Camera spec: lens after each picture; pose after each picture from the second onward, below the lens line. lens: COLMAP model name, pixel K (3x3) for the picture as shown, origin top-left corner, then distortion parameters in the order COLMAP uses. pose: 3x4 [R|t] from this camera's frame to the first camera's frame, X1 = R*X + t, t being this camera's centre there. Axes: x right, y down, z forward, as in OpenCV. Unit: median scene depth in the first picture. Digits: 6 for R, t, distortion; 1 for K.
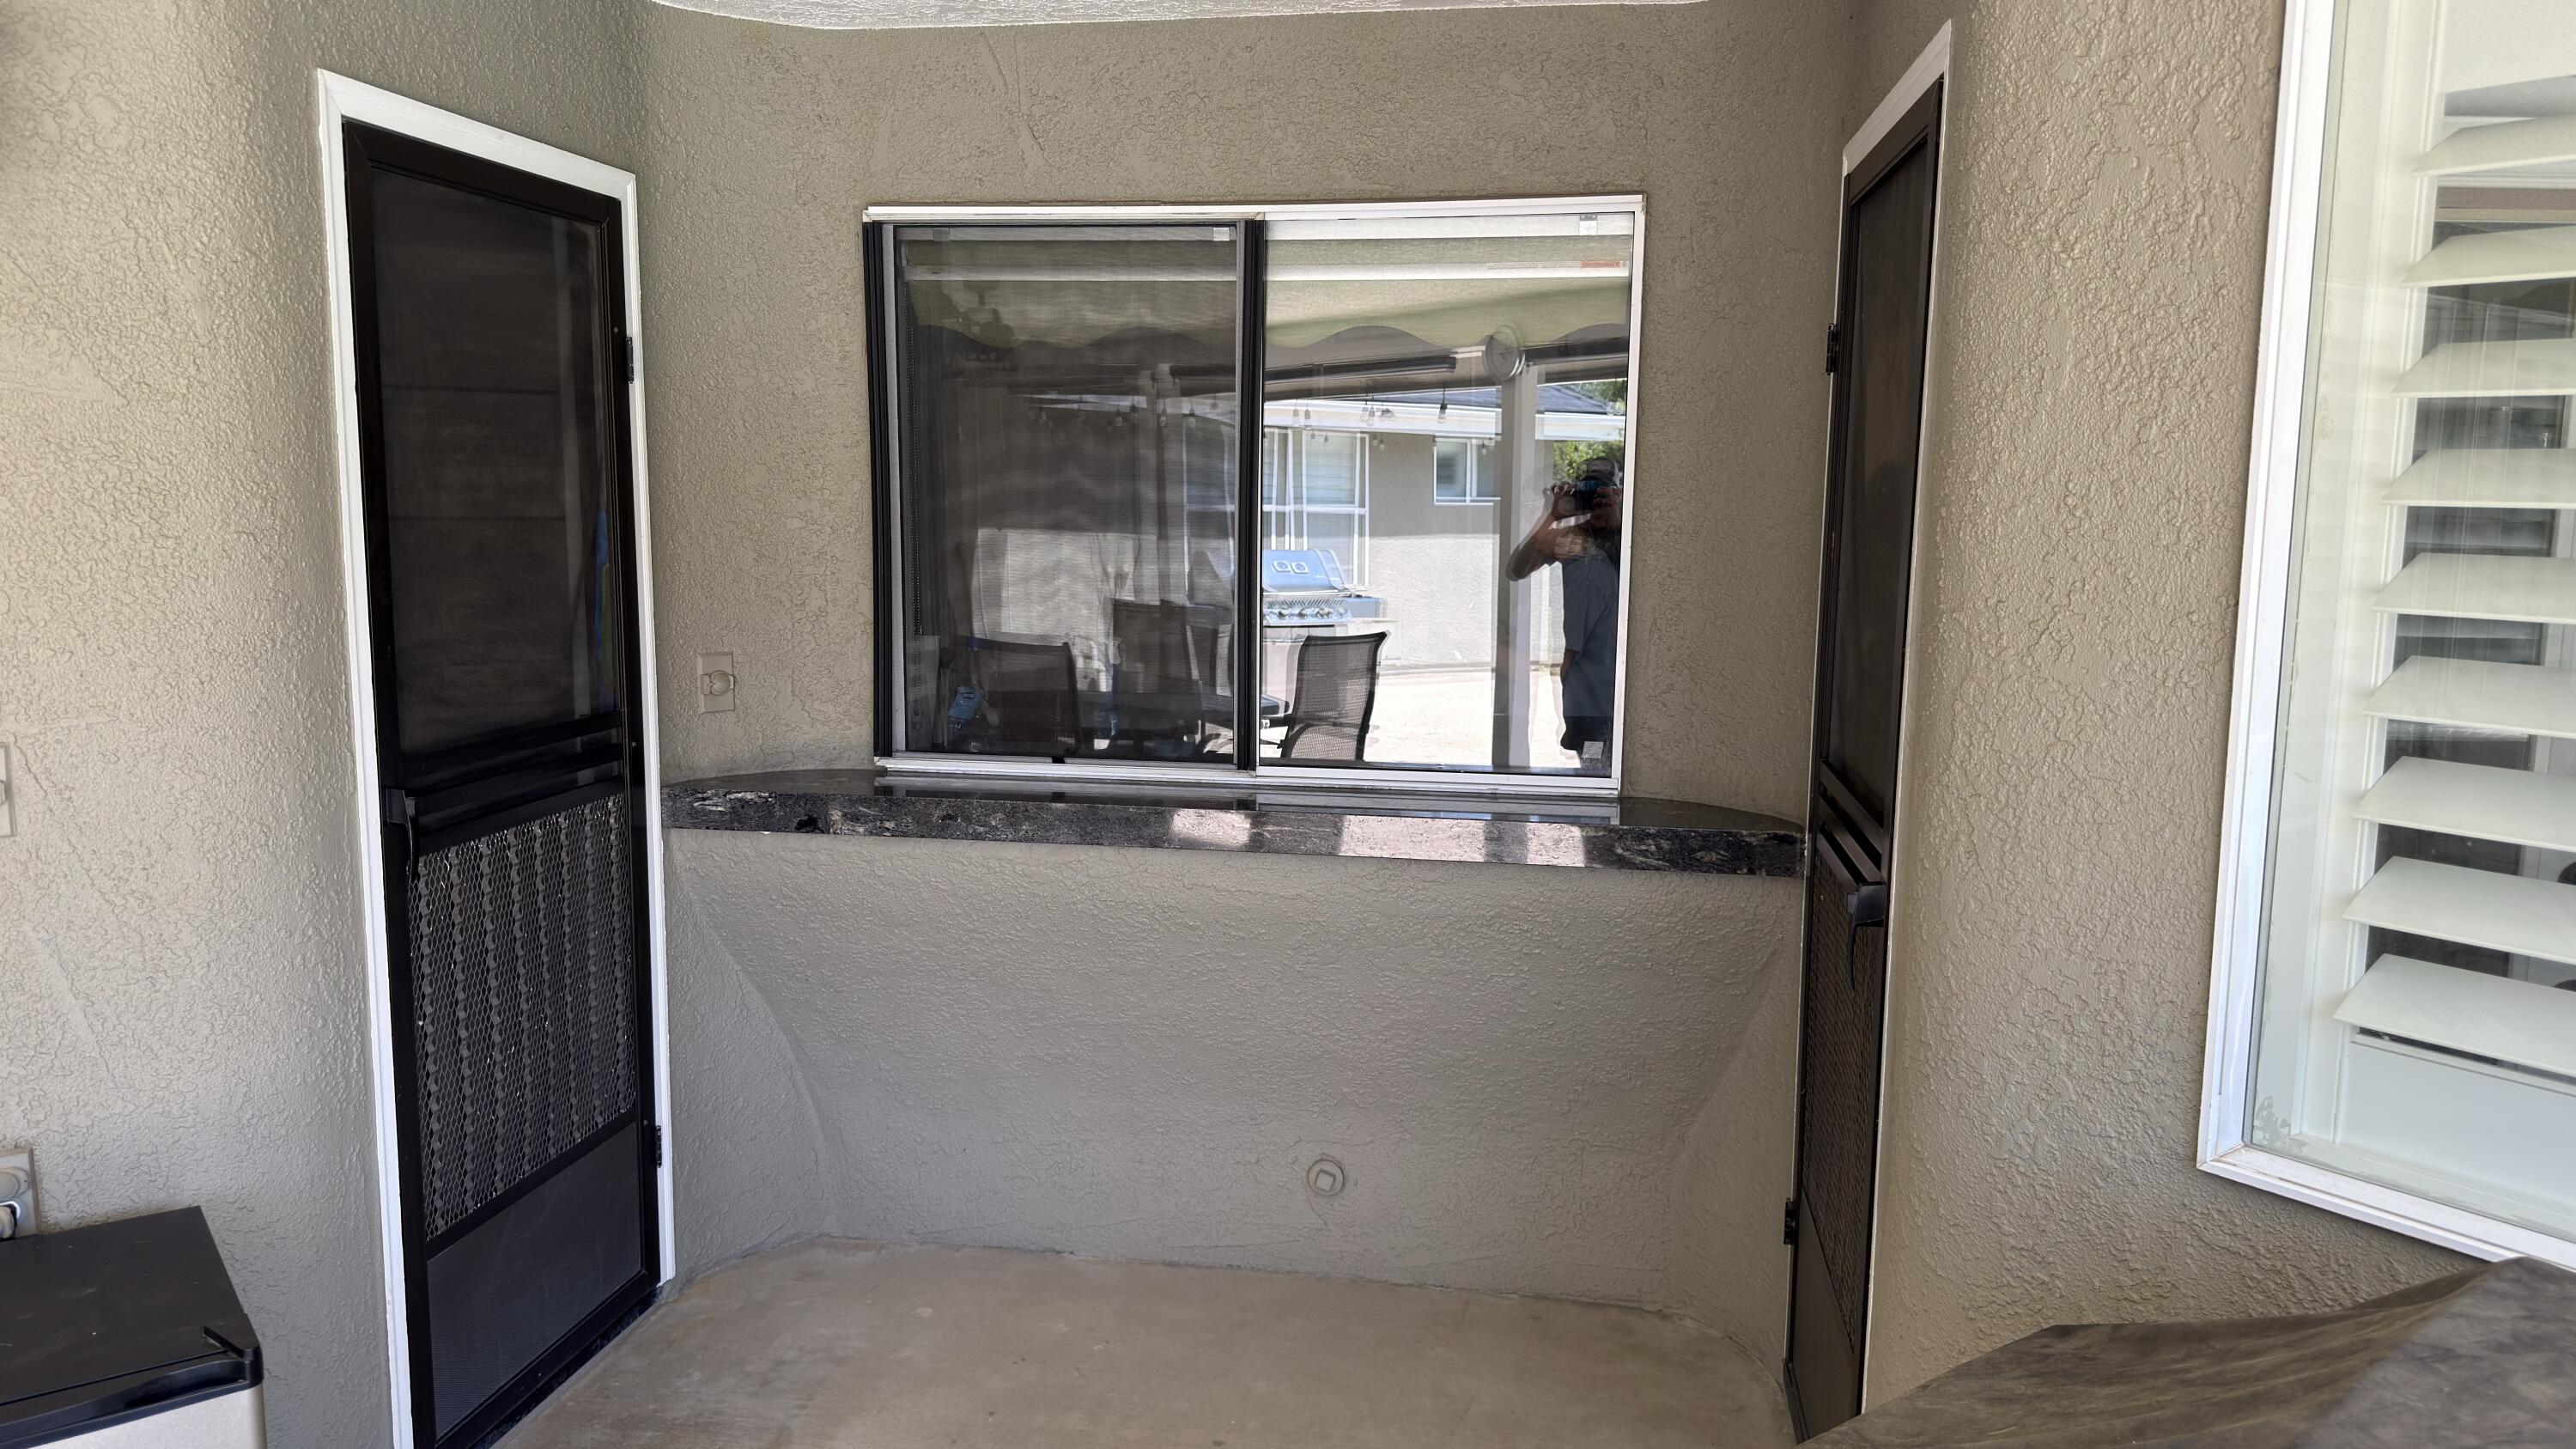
lens RADIAL K [[1790.1, 0, 1288.0], [0, 1790.1, 724.5], [0, 0, 1]] dist [0.002028, 0.000745]
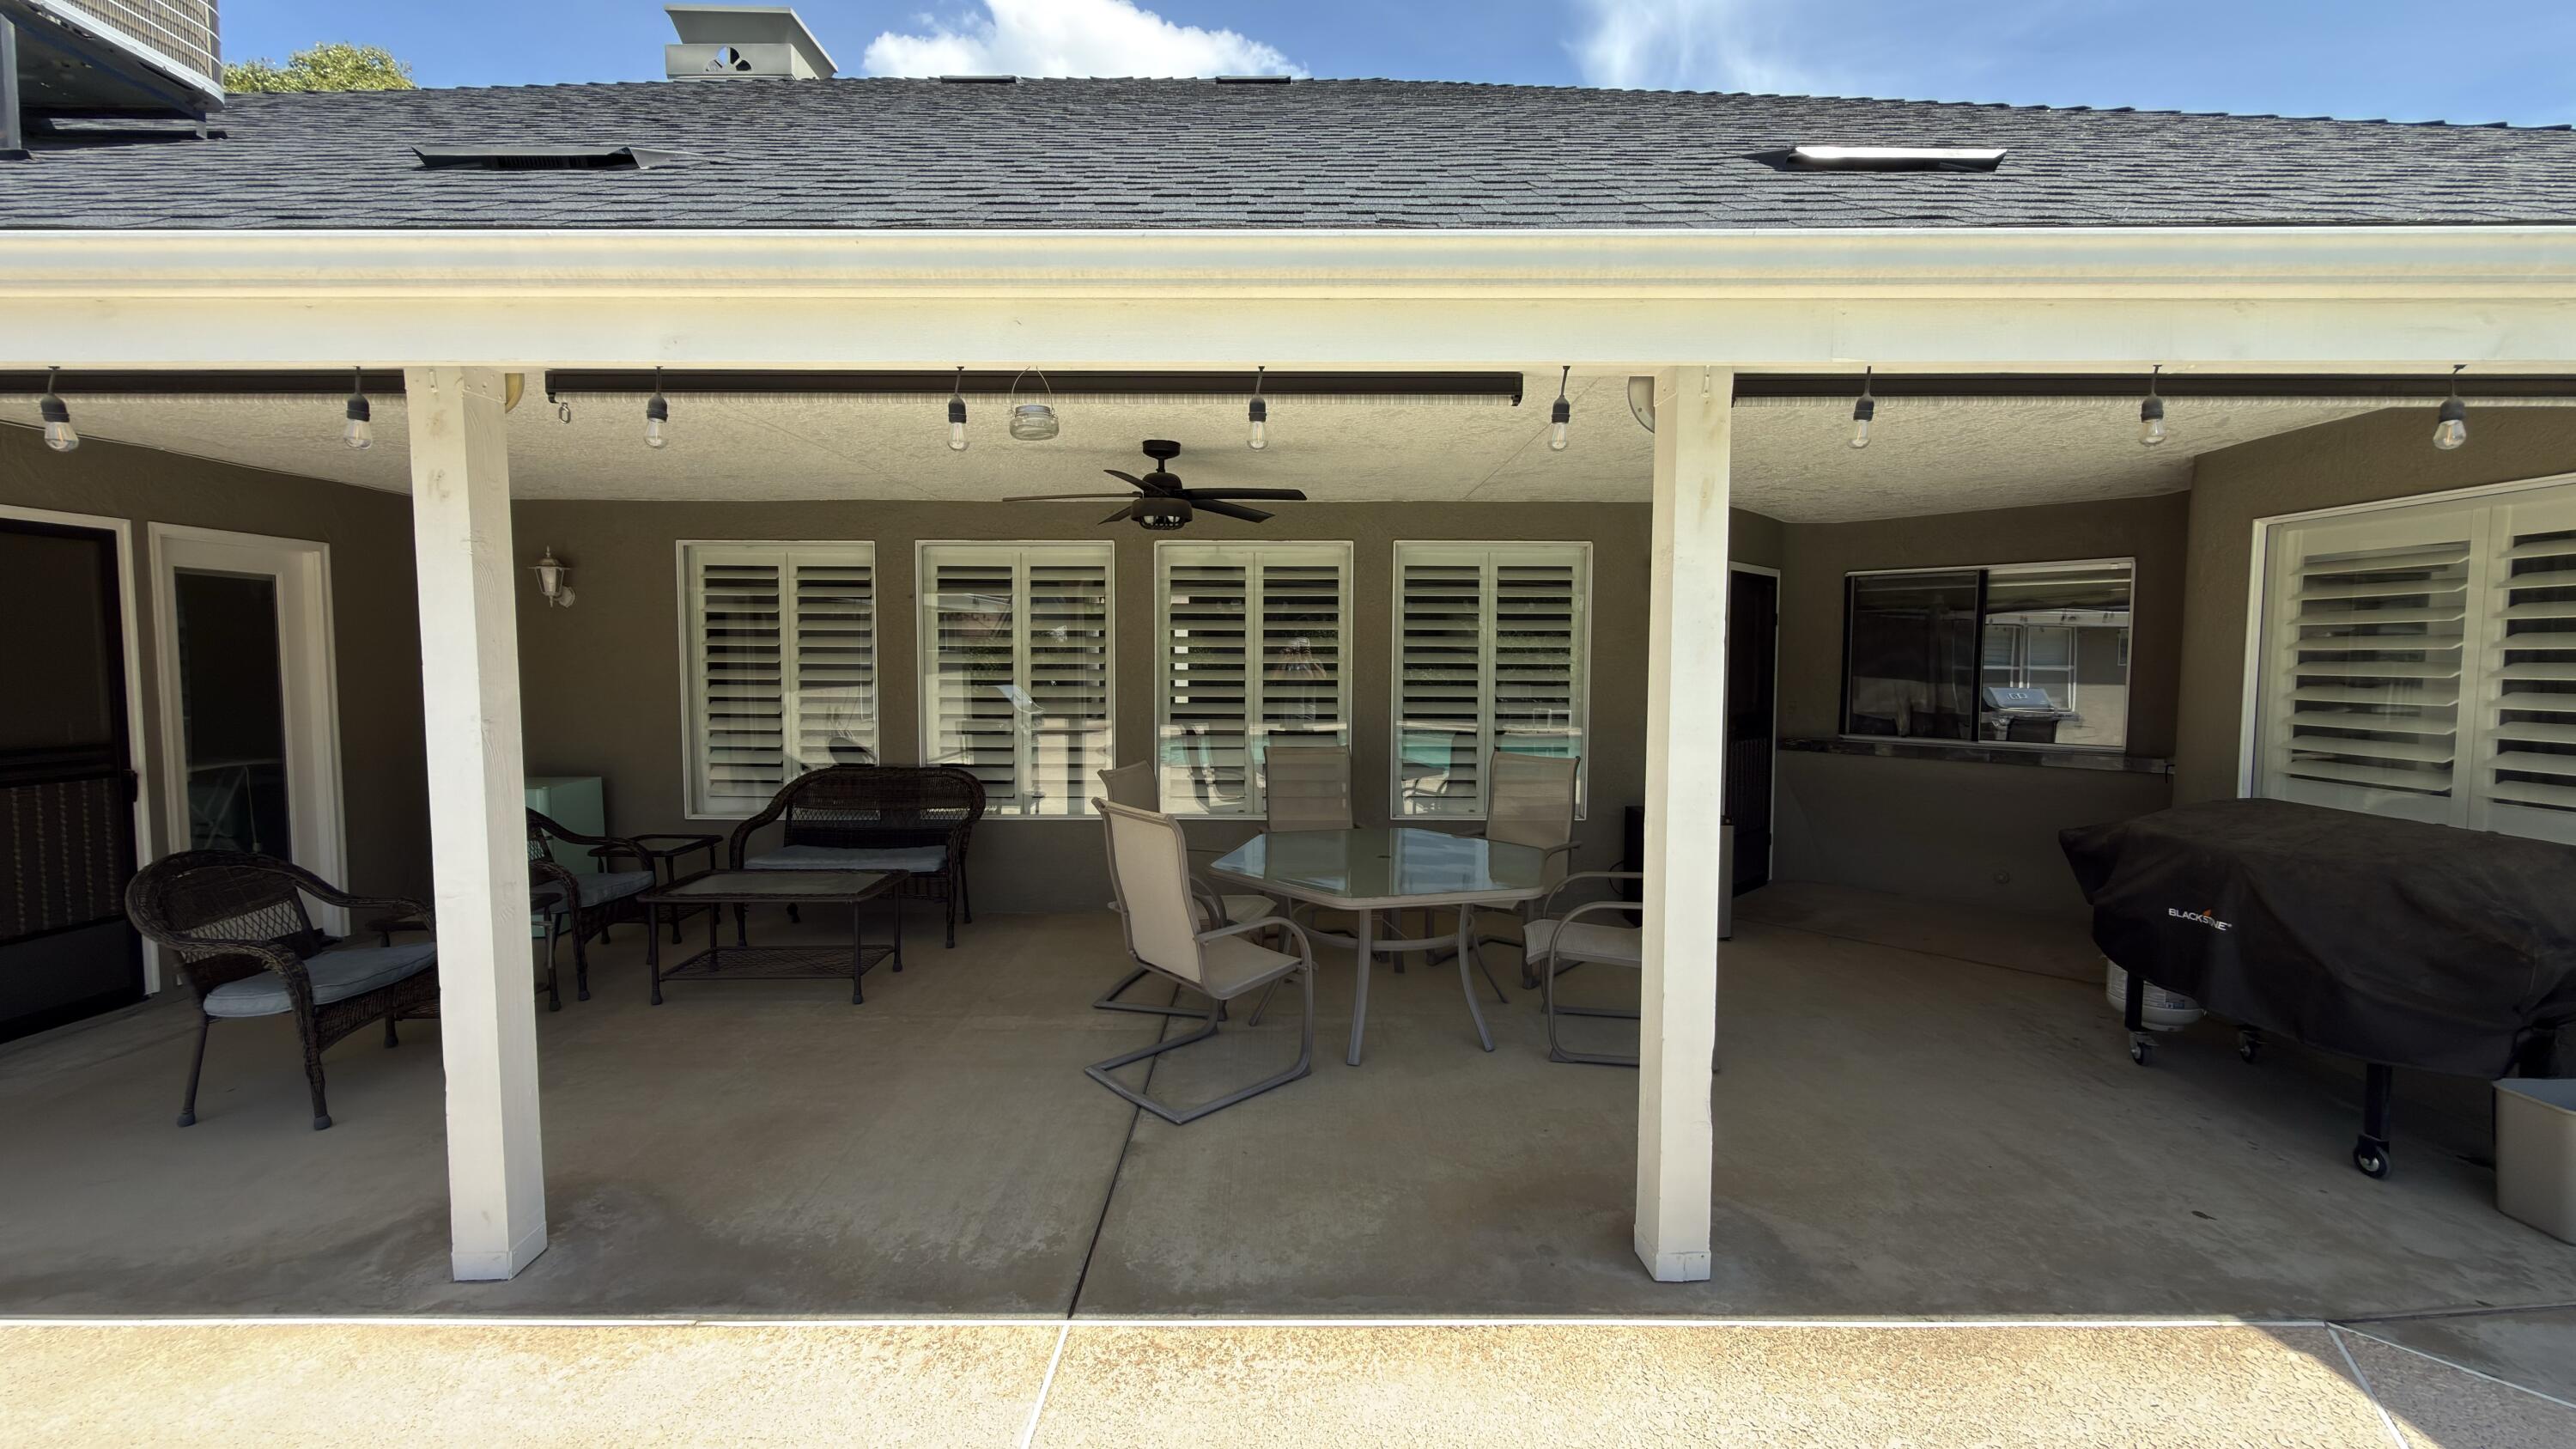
lens RADIAL K [[1015.9, 0, 1288.0], [0, 1015.9, 724.5], [0, 0, 1]] dist [-0.000412, 0.000063]
pose [[0.803224, 0.030757, -0.594882, 0.061411], [-0.072775, 0.996252, -0.046752, 0.145482], [0.591215, 0.080845, 0.802452, -1.006867]]
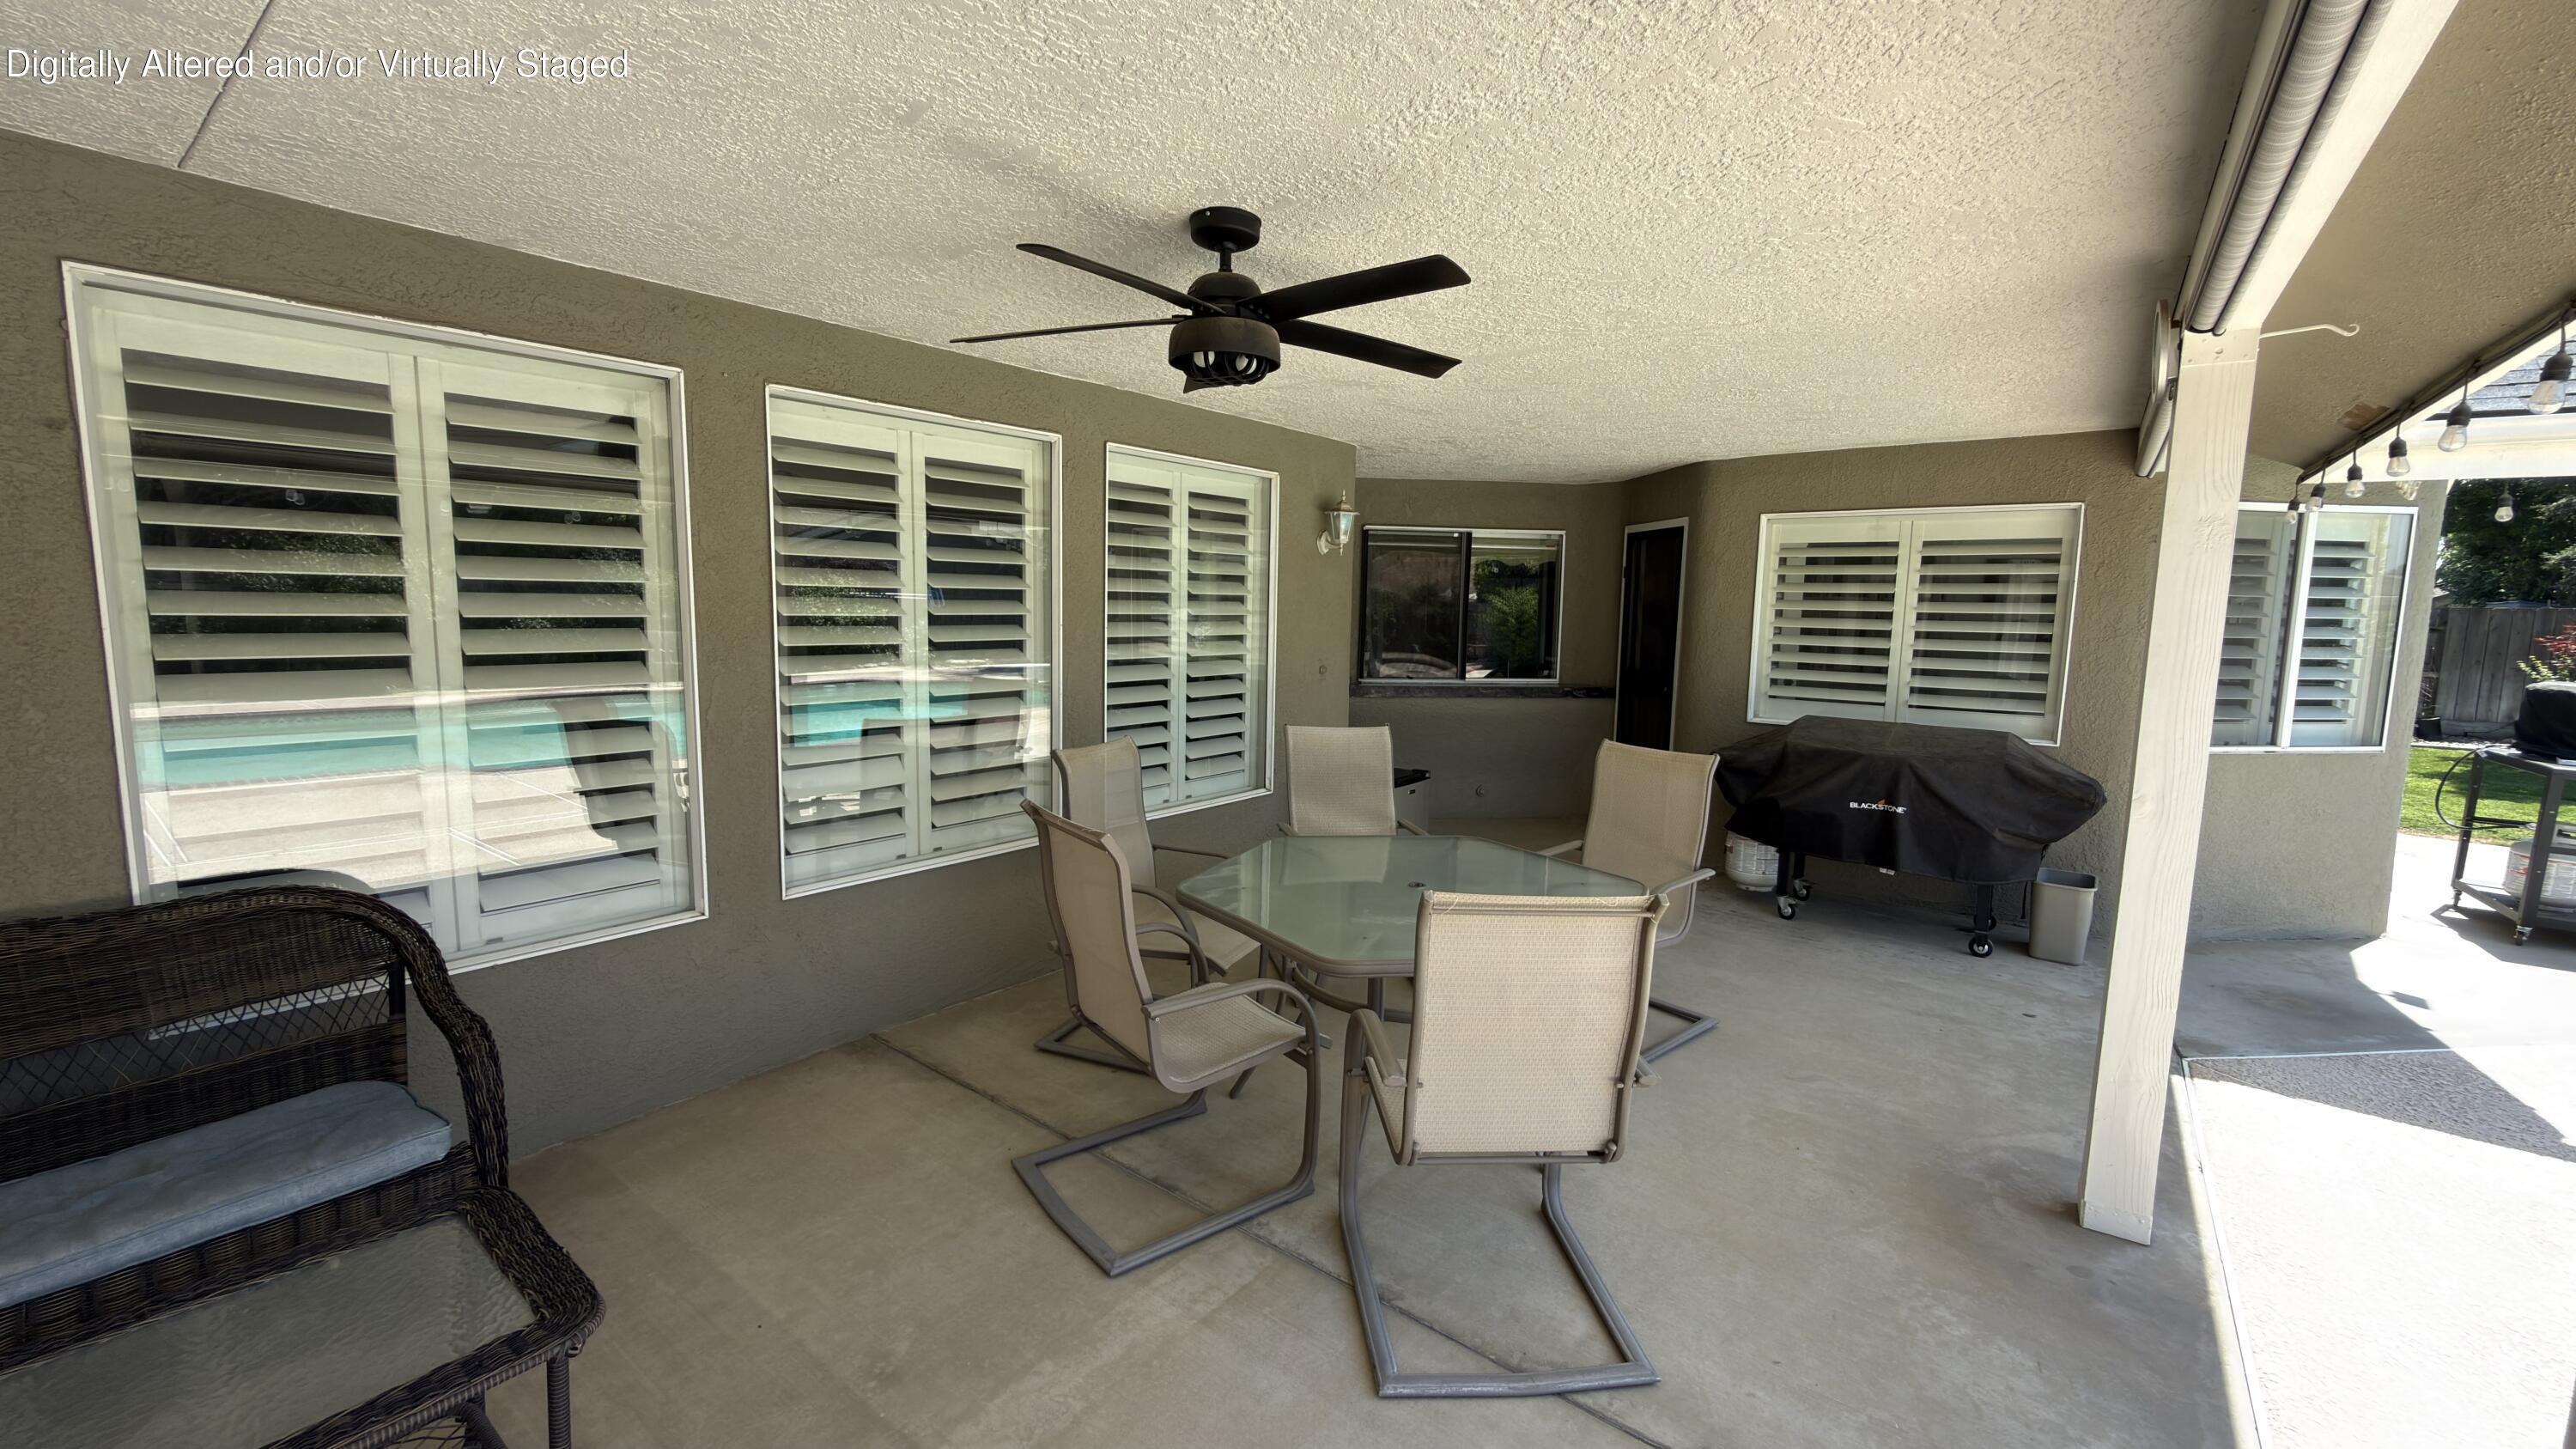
lens RADIAL K [[1027.7, 0, 1288.0], [0, 1027.7, 724.5], [0, 0, 1]] dist [0.001218, 0.000112]
pose [[0.962644, -0.026151, 0.269504, -0.821842], [0.028125, 0.999598, -0.003465, 0.100233], [-0.269305, 0.010916, 0.962993, -0.821203]]
